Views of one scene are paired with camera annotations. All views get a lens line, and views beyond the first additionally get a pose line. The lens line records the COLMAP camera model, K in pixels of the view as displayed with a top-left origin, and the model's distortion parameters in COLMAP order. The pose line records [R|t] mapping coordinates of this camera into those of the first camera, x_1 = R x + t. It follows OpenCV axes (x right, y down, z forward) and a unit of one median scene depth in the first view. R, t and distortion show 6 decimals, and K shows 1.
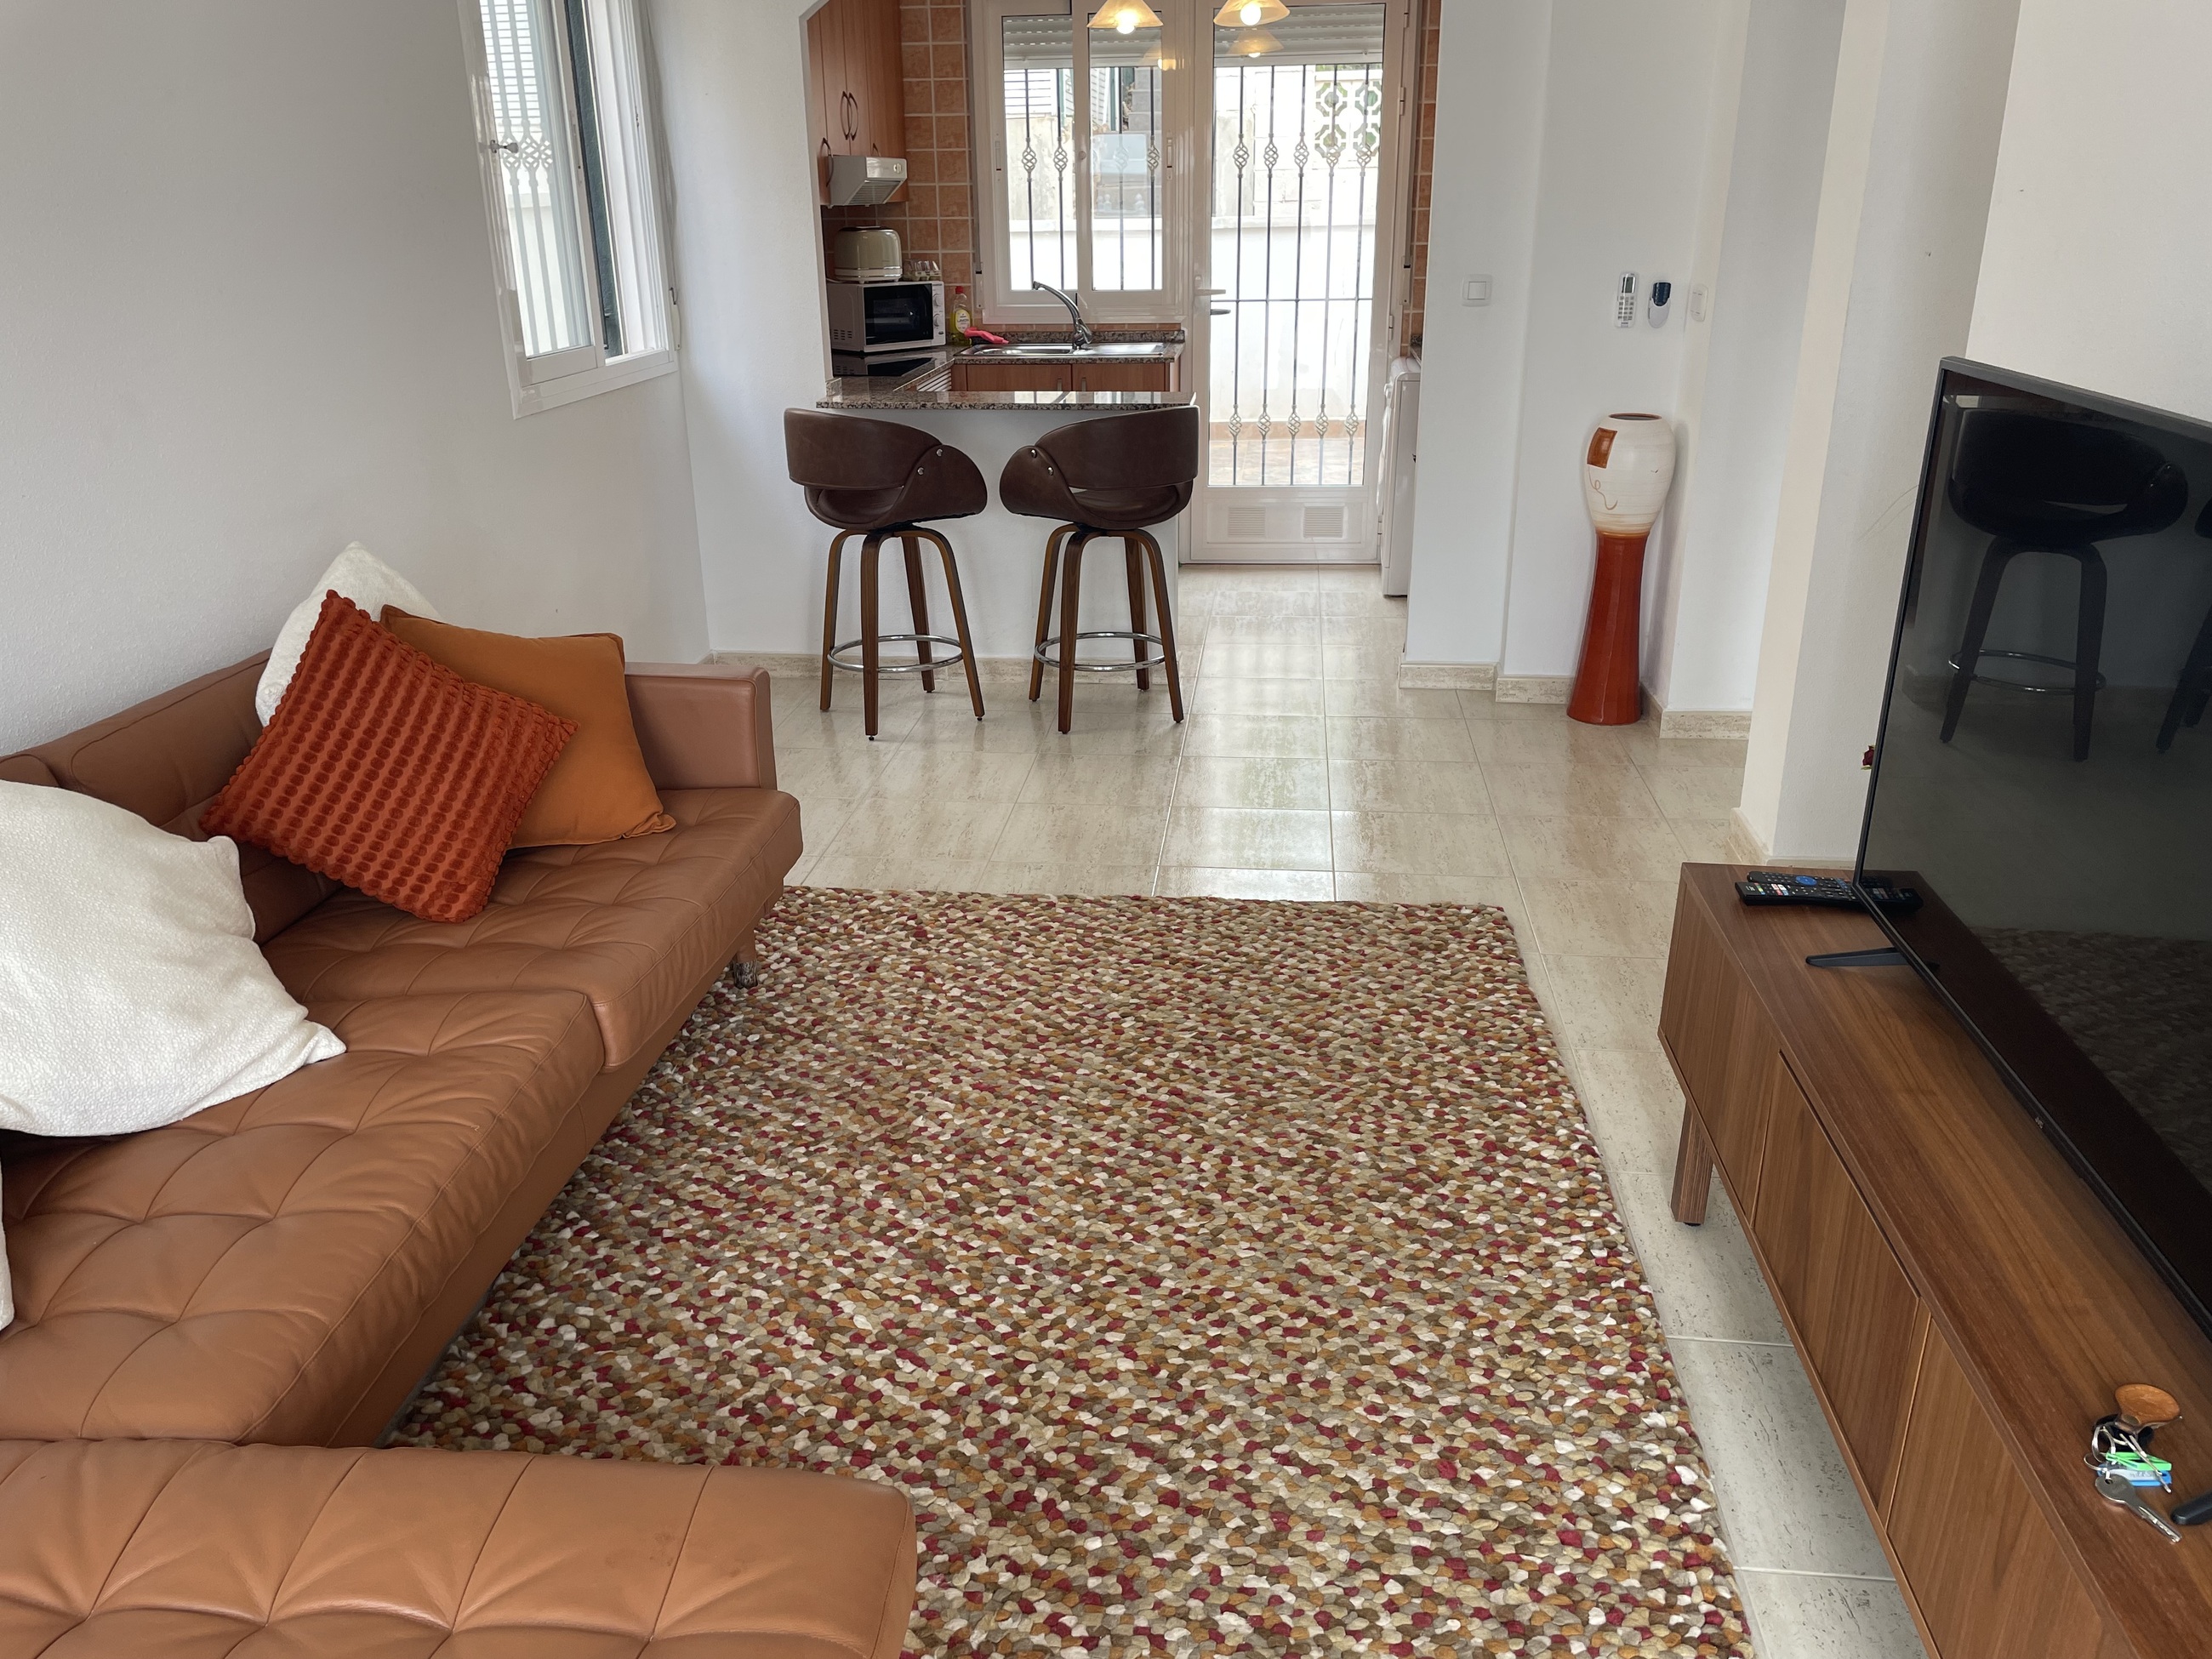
lens RADIAL K [[1666.1, 0, 1106.4], [0, 1666.1, 823.4], [0, 0, 1]] dist [0.096757, -0.122838]
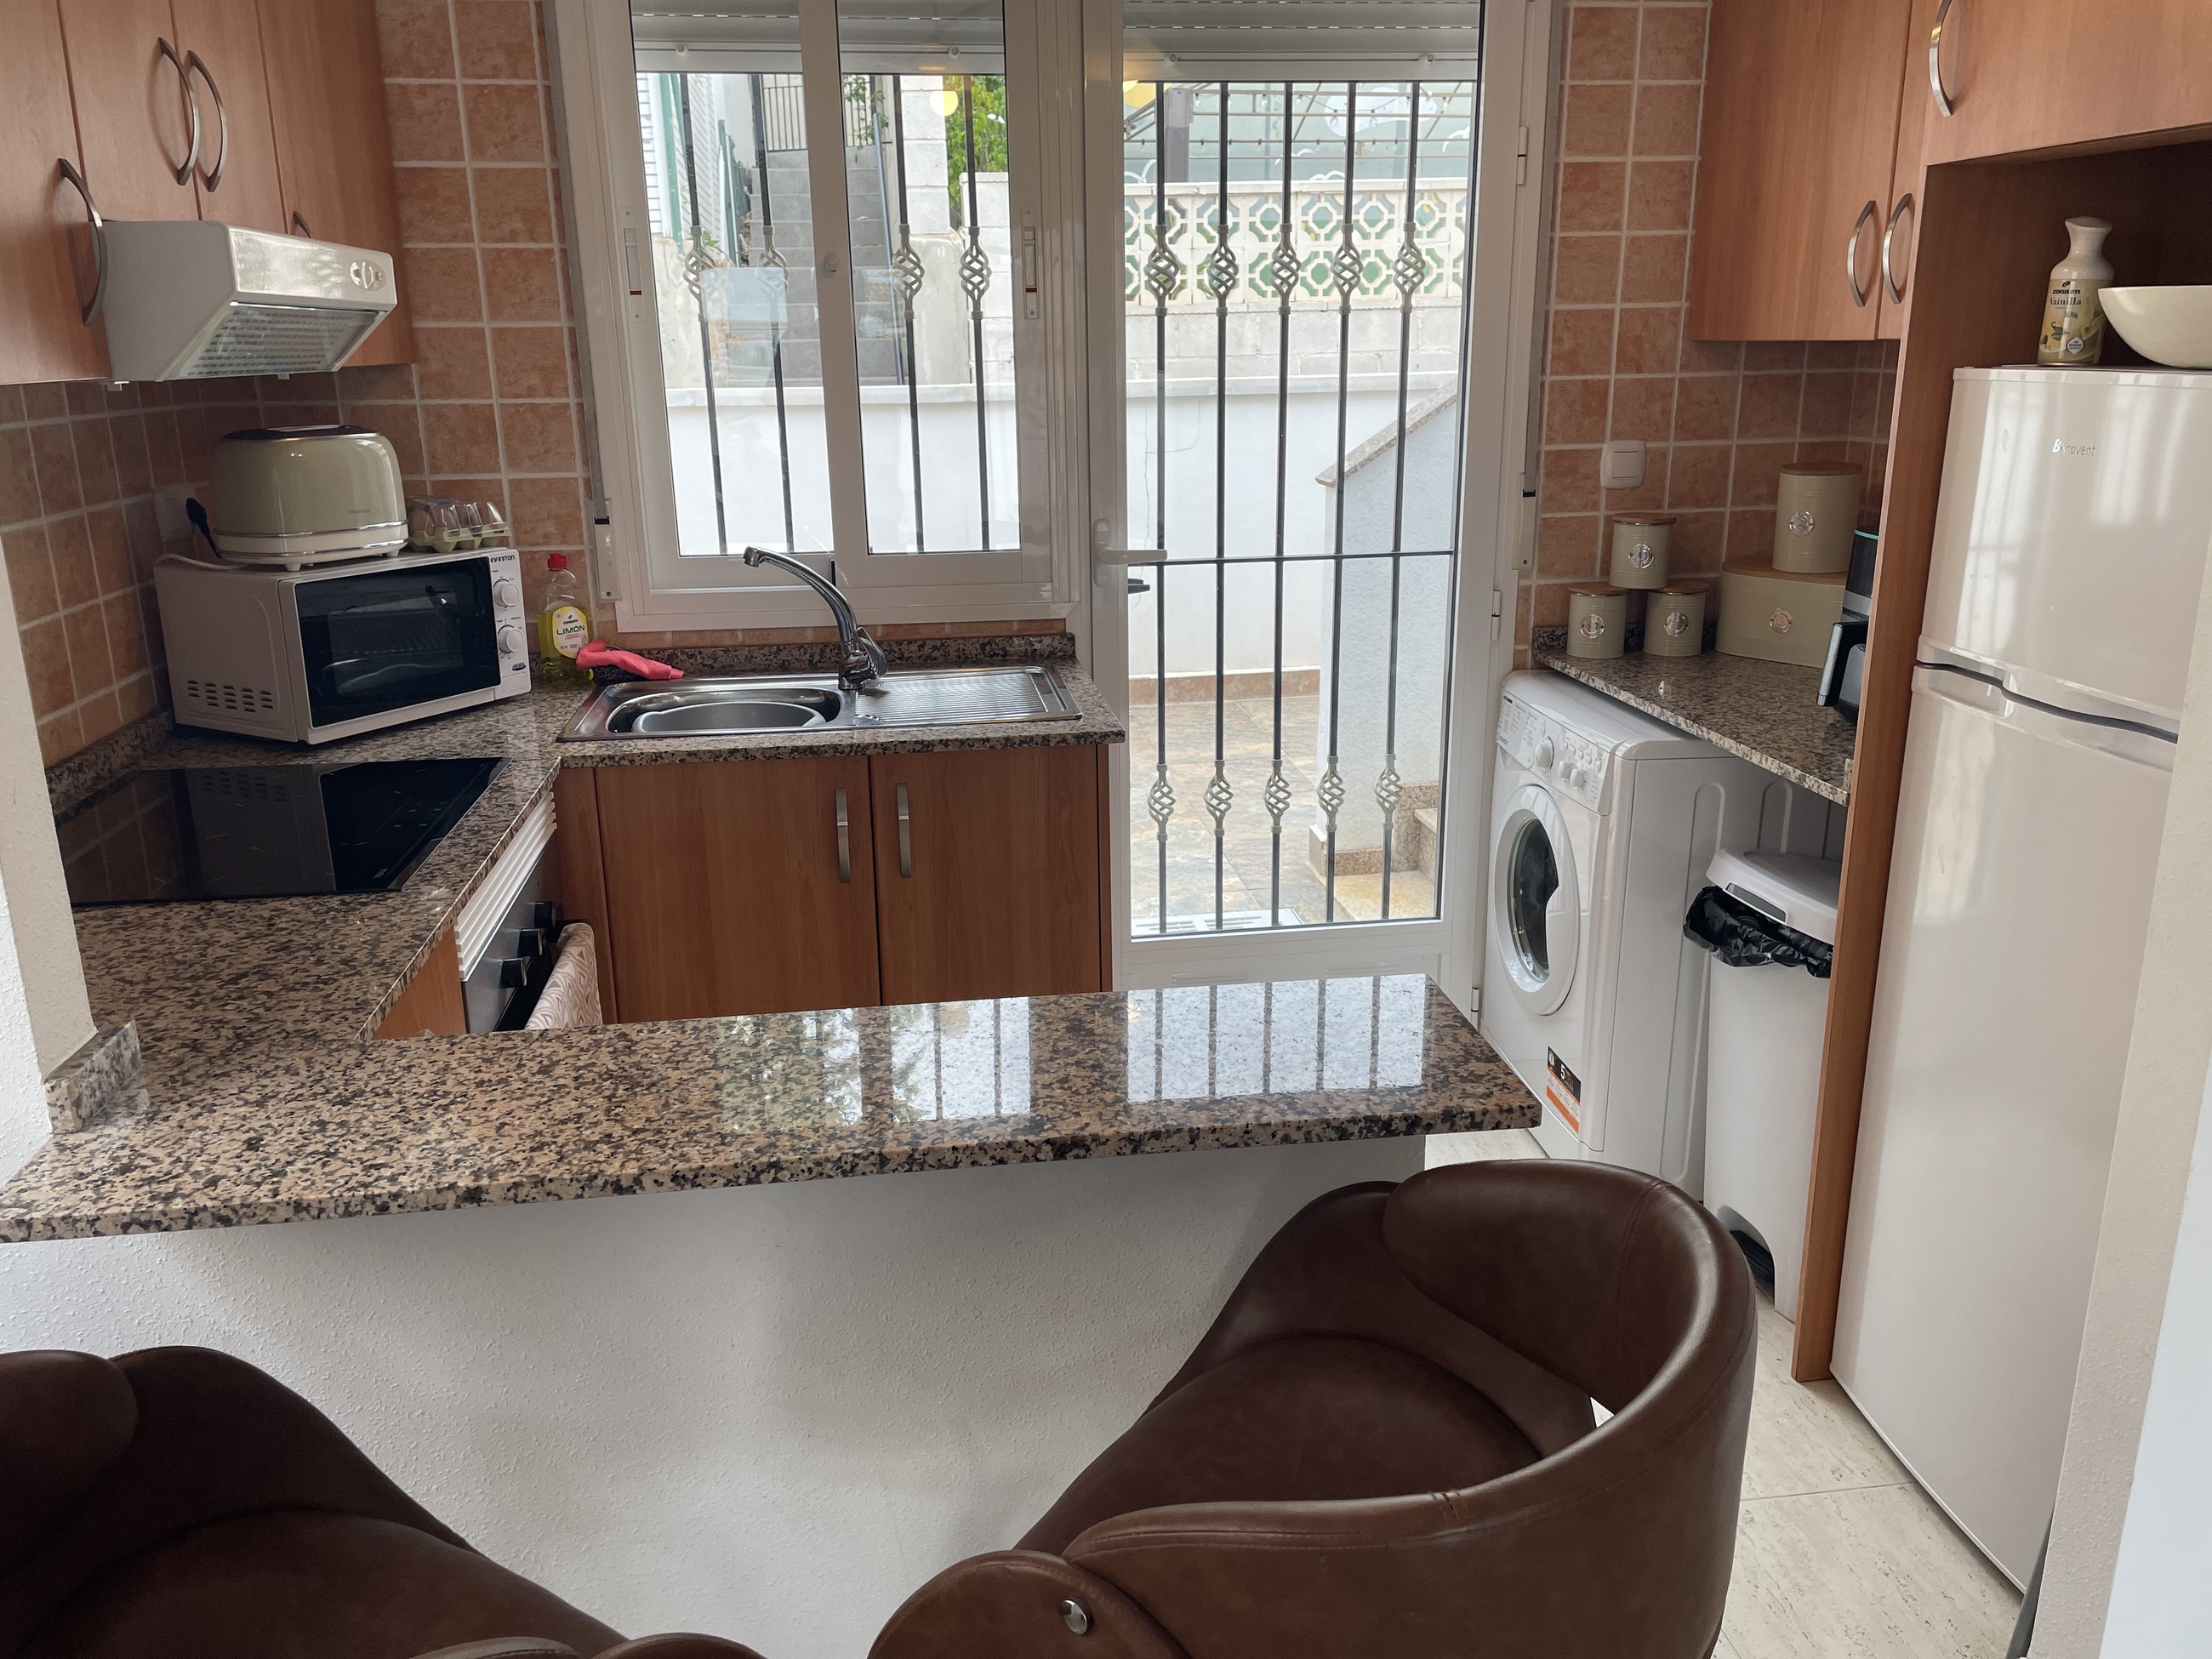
lens RADIAL K [[1666.1, 0, 1101.6], [0, 1666.1, 828.1], [0, 0, 1]] dist [0.096757, -0.122838]
pose [[0.971656, -0.066706, 0.226791, -0.112041], [0.084804, 0.993864, -0.071009, -0.426398], [-0.220663, 0.088229, 0.971351, 1.145203]]
